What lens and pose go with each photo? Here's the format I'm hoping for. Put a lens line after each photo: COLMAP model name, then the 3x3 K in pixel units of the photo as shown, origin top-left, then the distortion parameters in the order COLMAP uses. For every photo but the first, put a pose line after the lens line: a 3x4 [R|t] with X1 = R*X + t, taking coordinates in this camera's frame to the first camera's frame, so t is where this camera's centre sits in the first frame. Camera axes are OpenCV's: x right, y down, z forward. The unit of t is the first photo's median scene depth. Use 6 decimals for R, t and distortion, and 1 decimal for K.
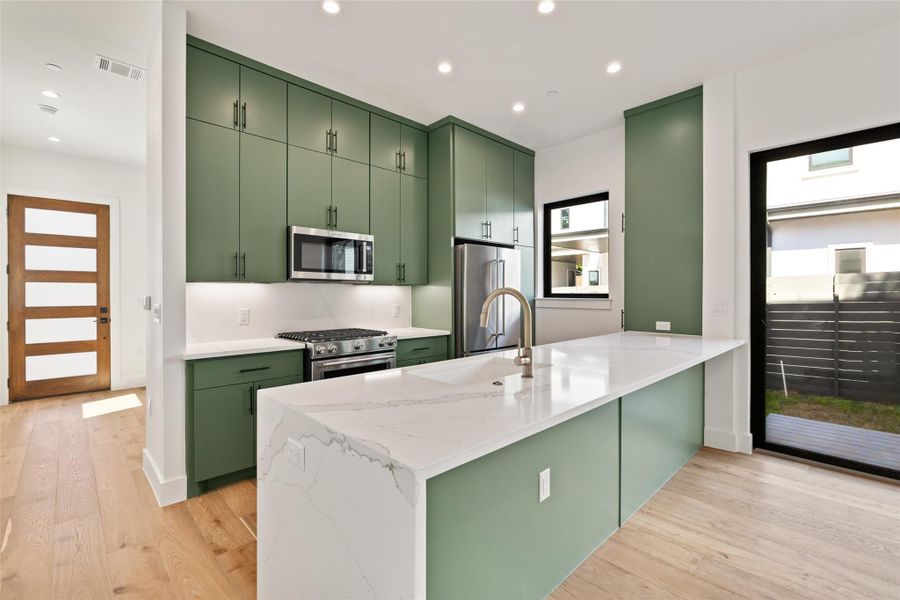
lens RADIAL K [[403.3, 0, 450.9], [0, 403.3, 295.1], [0, 0, 1]] dist [-0.007873, 0.000374]
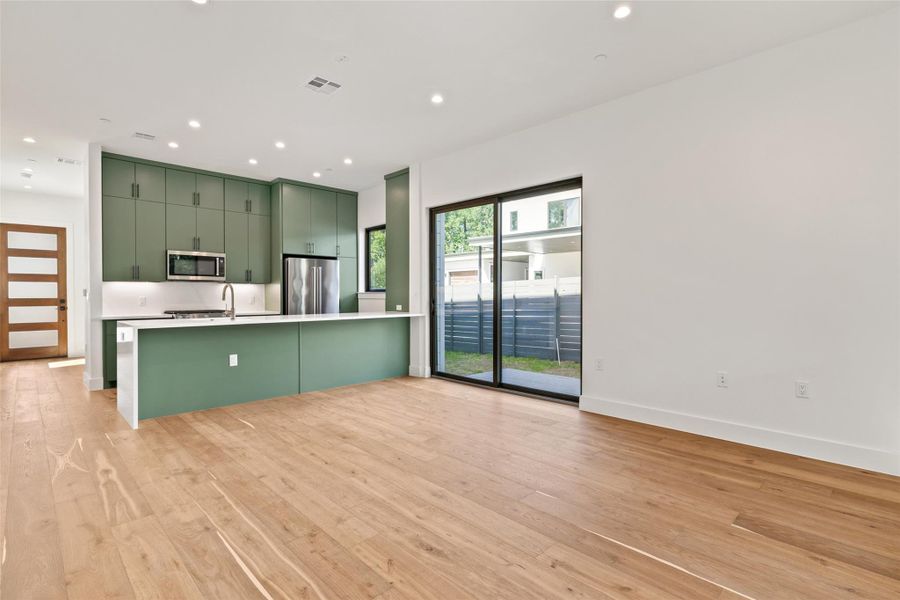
lens RADIAL K [[430.4, 0, 439.2], [0, 430.4, 299.2], [0, 0, 1]] dist [0.000205, -0.000263]
pose [[0.999997, -0.000286, 0.002587, 0.602100], [0.000267, 0.999973, 0.007317, 0.024457], [-0.002589, -0.007317, 0.999970, -0.683712]]
